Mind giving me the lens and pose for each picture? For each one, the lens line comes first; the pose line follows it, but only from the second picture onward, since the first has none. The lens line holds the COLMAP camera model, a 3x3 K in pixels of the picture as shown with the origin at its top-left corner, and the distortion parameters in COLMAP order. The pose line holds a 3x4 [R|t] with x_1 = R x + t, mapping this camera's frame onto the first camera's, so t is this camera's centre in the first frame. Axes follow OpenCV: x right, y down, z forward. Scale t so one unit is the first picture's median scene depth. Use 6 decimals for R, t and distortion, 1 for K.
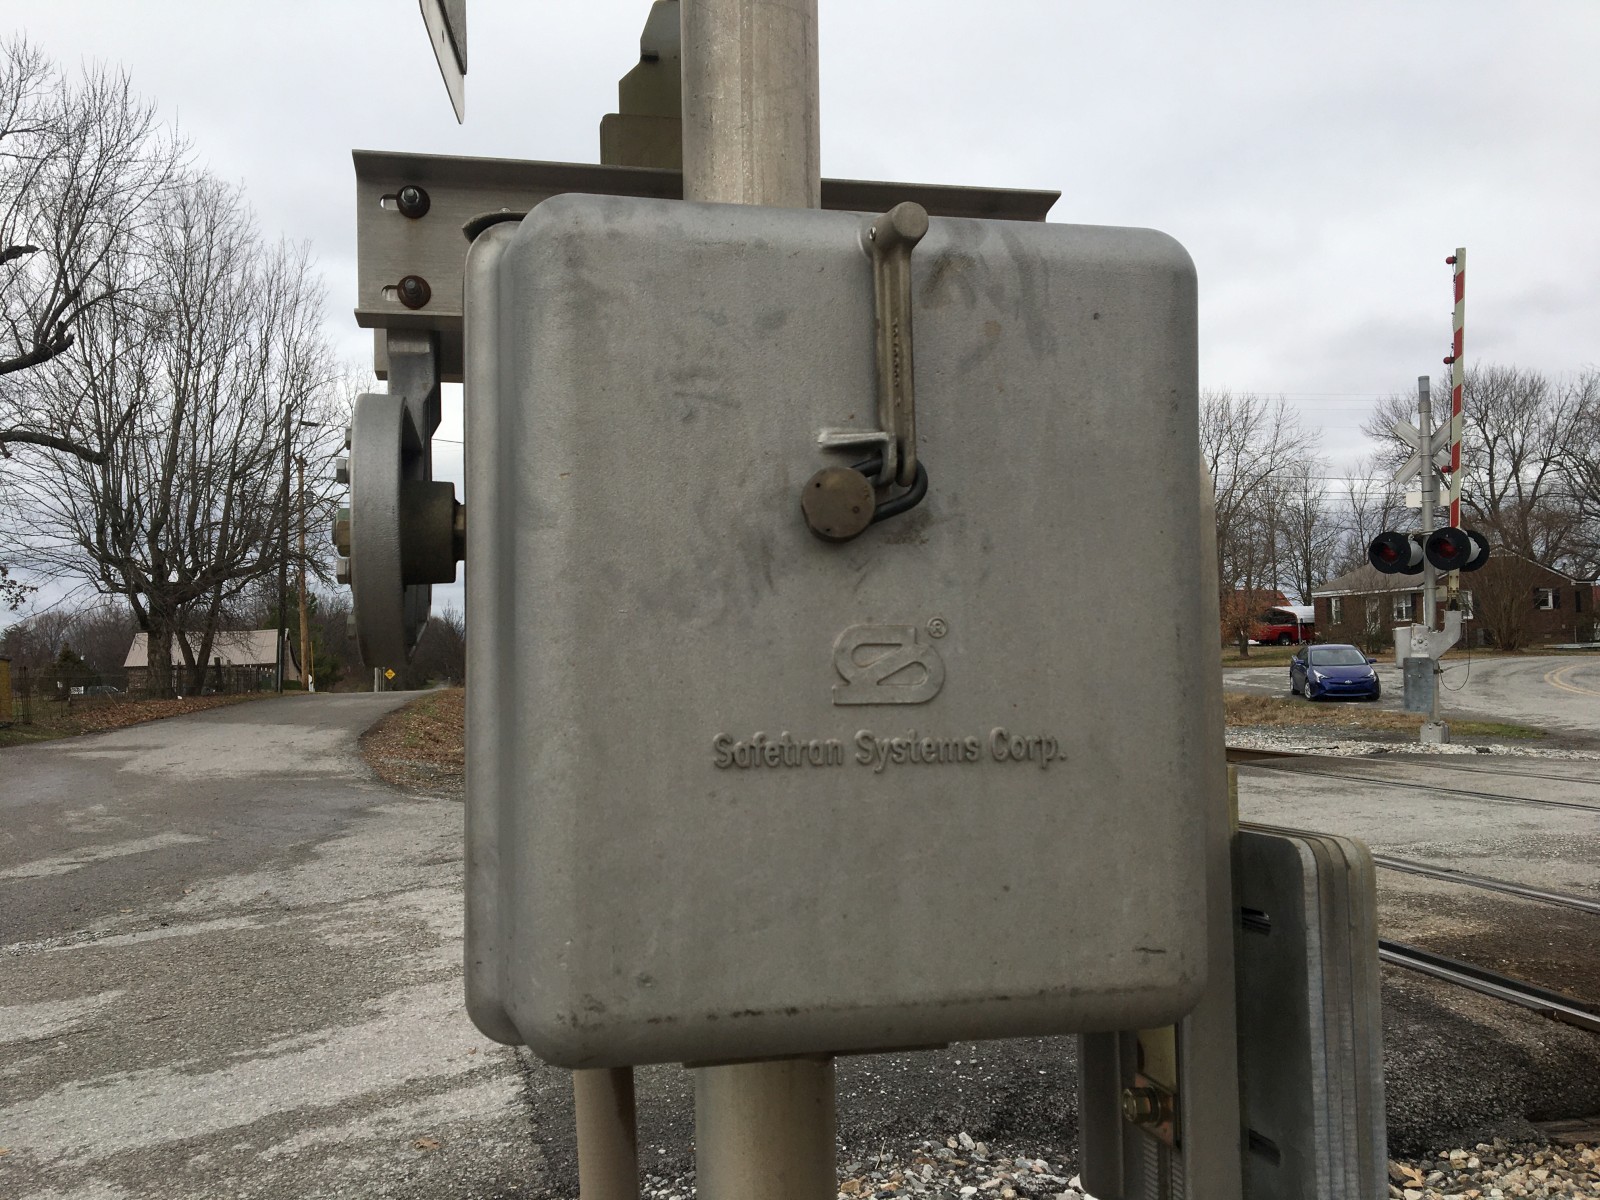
lens RADIAL K [[1315.0, 0, 802.3], [0, 1315.0, 608.4], [0, 0, 1]] dist [0.065972, -0.087264]
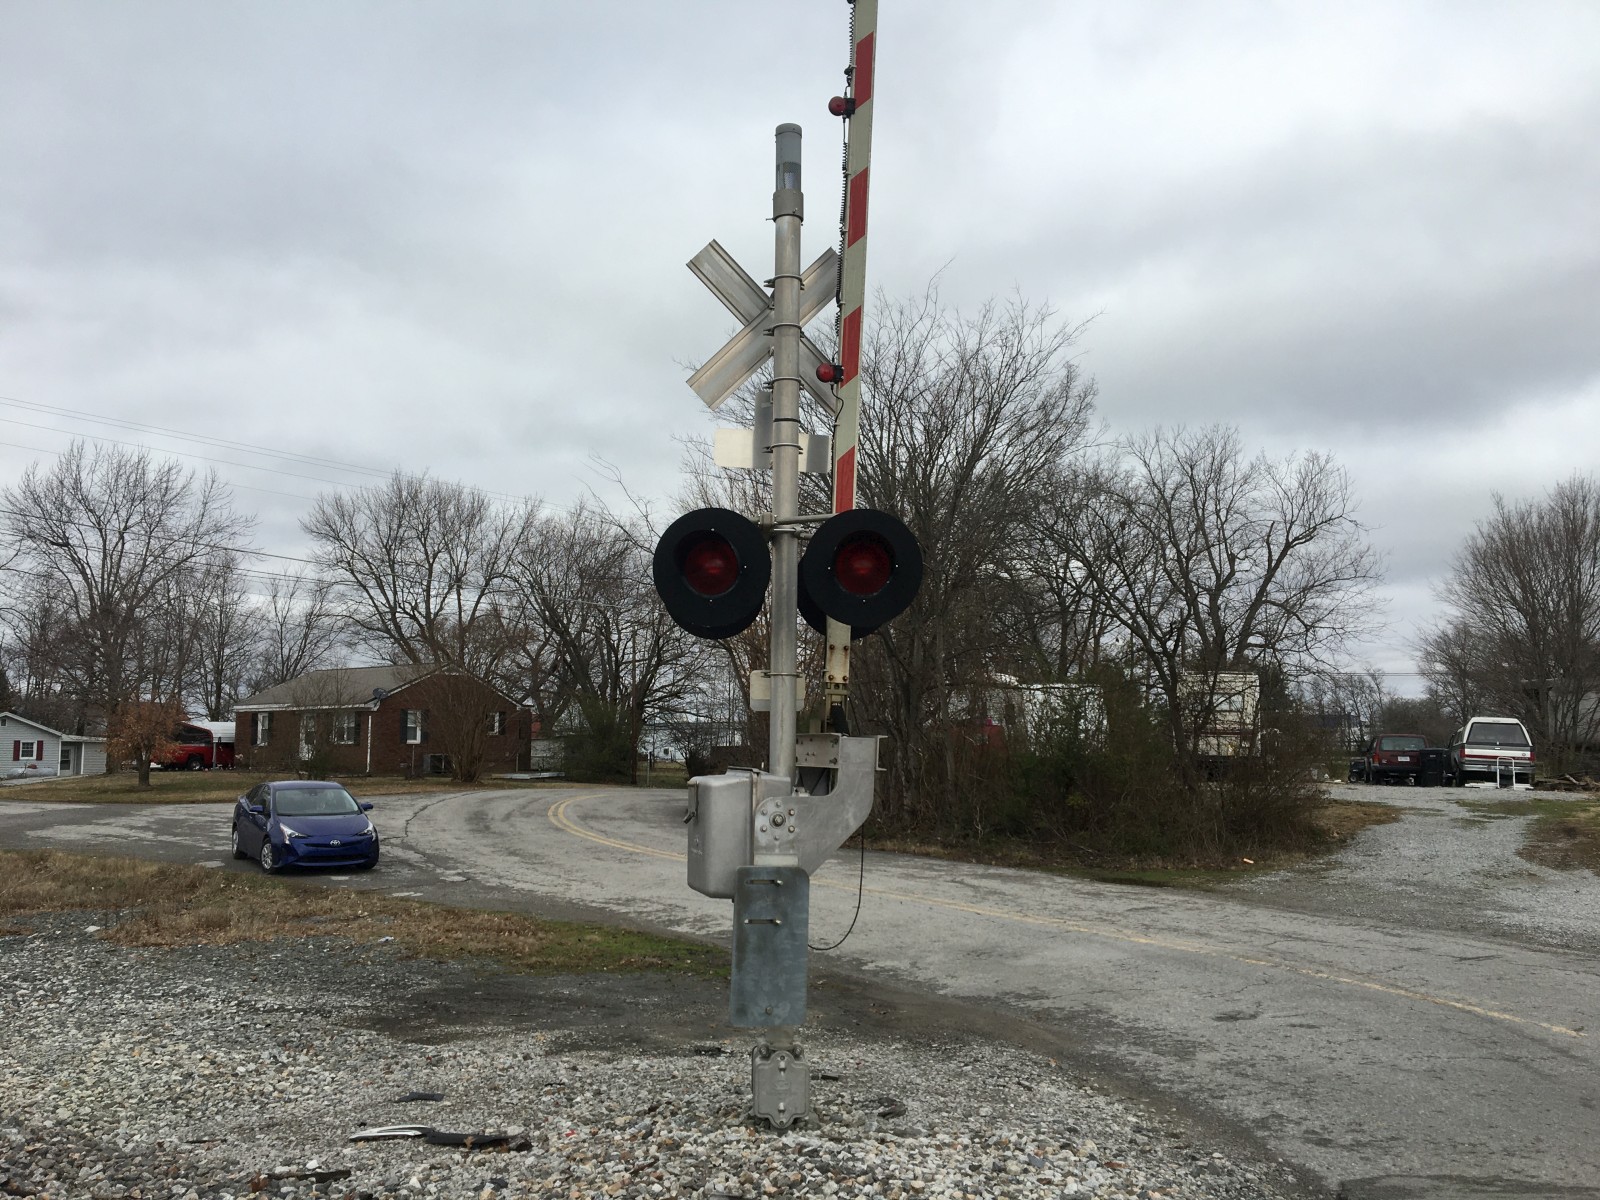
lens RADIAL K [[1315.0, 0, 789.0], [0, 1315.0, 610.6], [0, 0, 1]] dist [0.065972, -0.087264]
pose [[0.710188, 0.098987, 0.697019, 0.058710], [-0.037534, 0.993982, -0.102917, 0.001429], [-0.703011, 0.046929, 0.709629, 0.202488]]
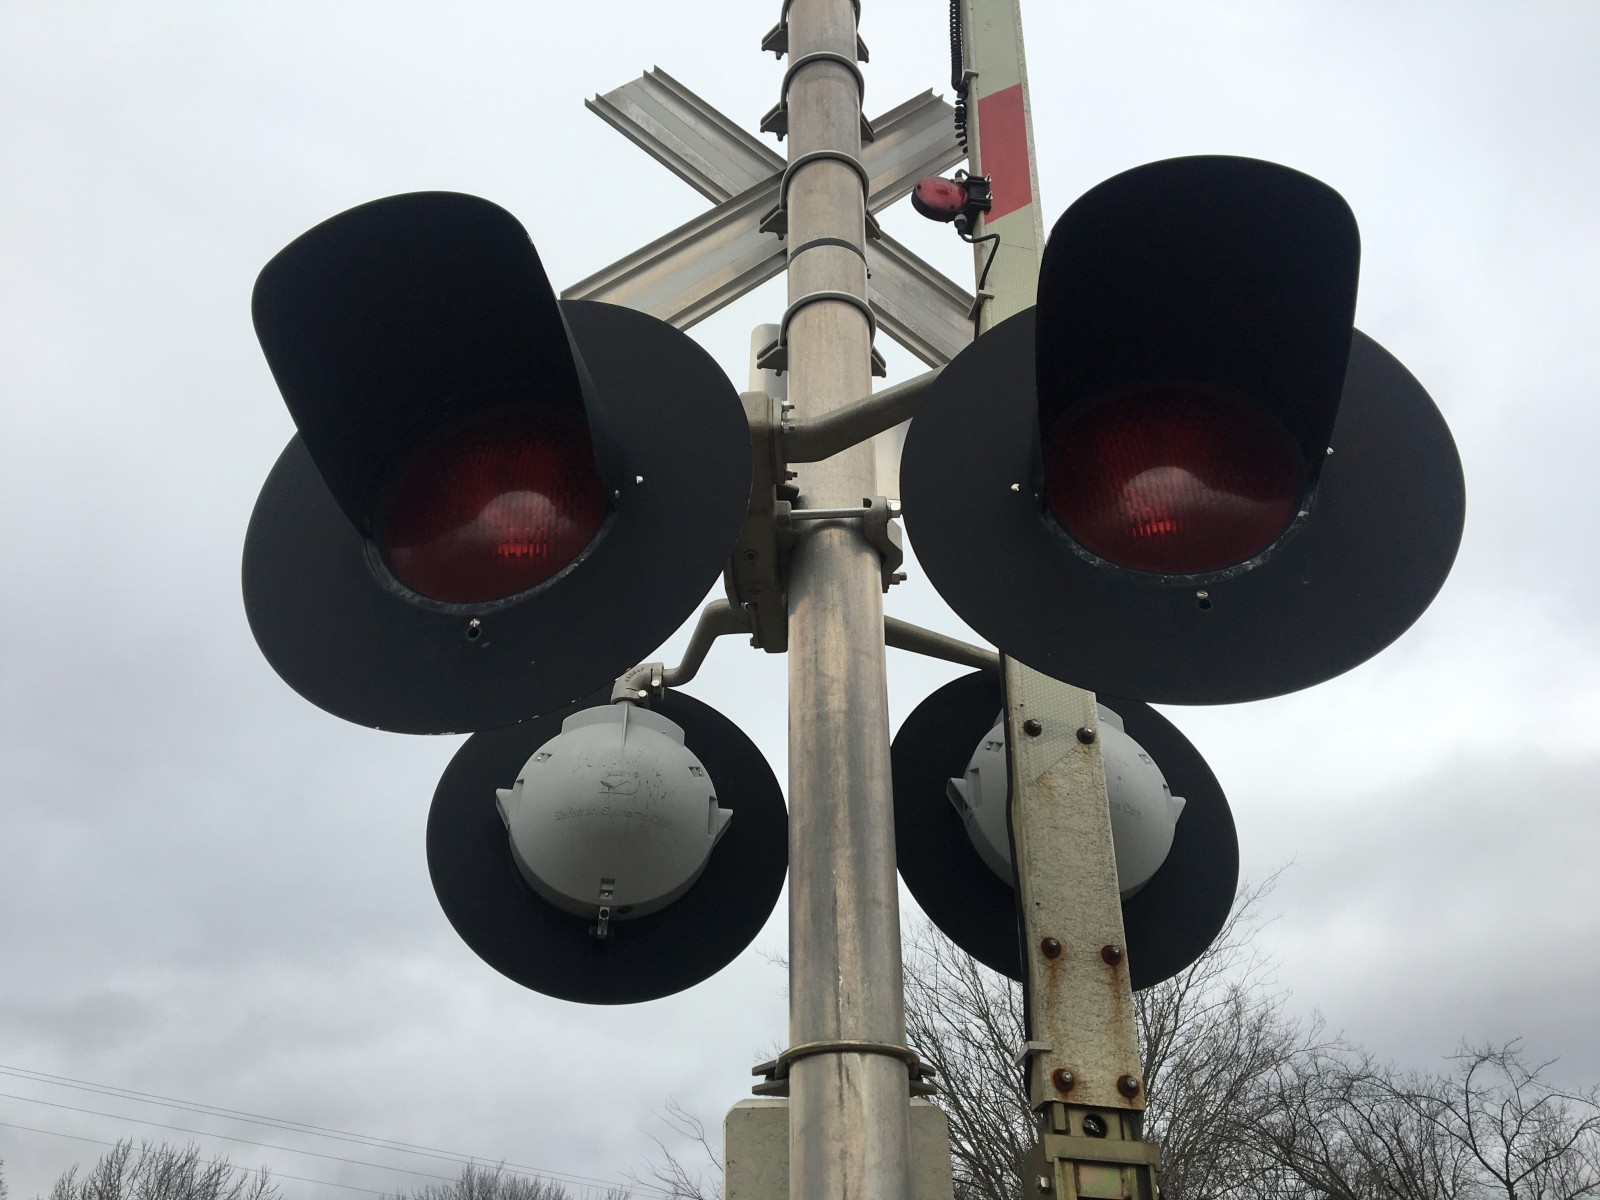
lens RADIAL K [[1315.0, 0, 802.7], [0, 1315.0, 604.7], [0, 0, 1]] dist [0.065972, -0.087264]
pose [[0.766216, 0.385368, 0.514203, 0.115044], [-0.025909, 0.818089, -0.574507, 0.002331], [-0.642061, 0.426874, 0.636818, 0.258322]]
